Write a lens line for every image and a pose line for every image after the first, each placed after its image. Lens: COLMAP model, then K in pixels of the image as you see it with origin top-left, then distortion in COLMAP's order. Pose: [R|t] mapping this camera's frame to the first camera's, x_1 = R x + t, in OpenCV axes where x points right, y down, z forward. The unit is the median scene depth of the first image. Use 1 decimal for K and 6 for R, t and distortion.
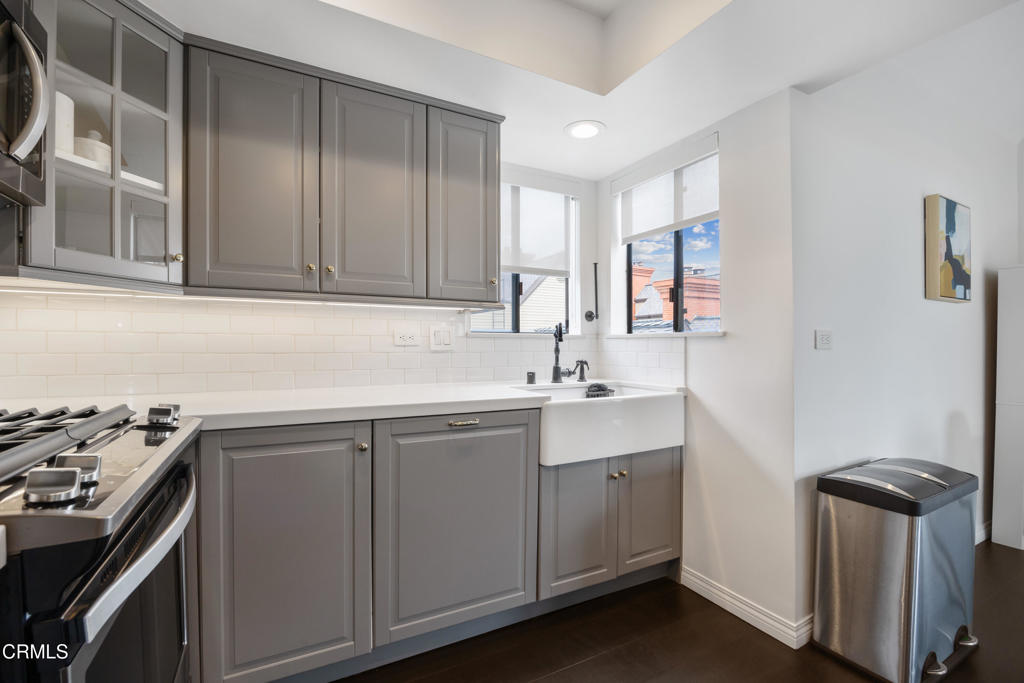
lens RADIAL K [[460.3, 0, 512.0], [0, 460.3, 341.5], [0, 0, 1]] dist [-0.022090, 0.000126]
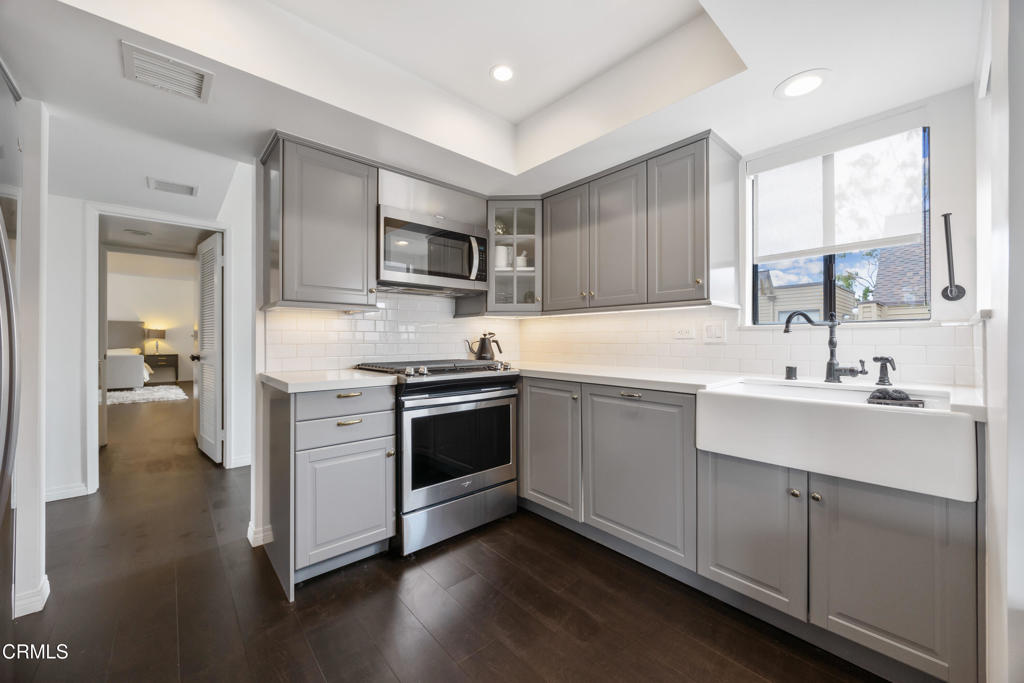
lens RADIAL K [[383.9, 0, 527.3], [0, 383.9, 341.9], [0, 0, 1]] dist [-0.000121, -0.000038]
pose [[0.245628, -0.002770, -0.969360, 0.813473], [0.006110, 0.999980, -0.001309, 0.018377], [0.969345, -0.005602, 0.245640, 0.377748]]
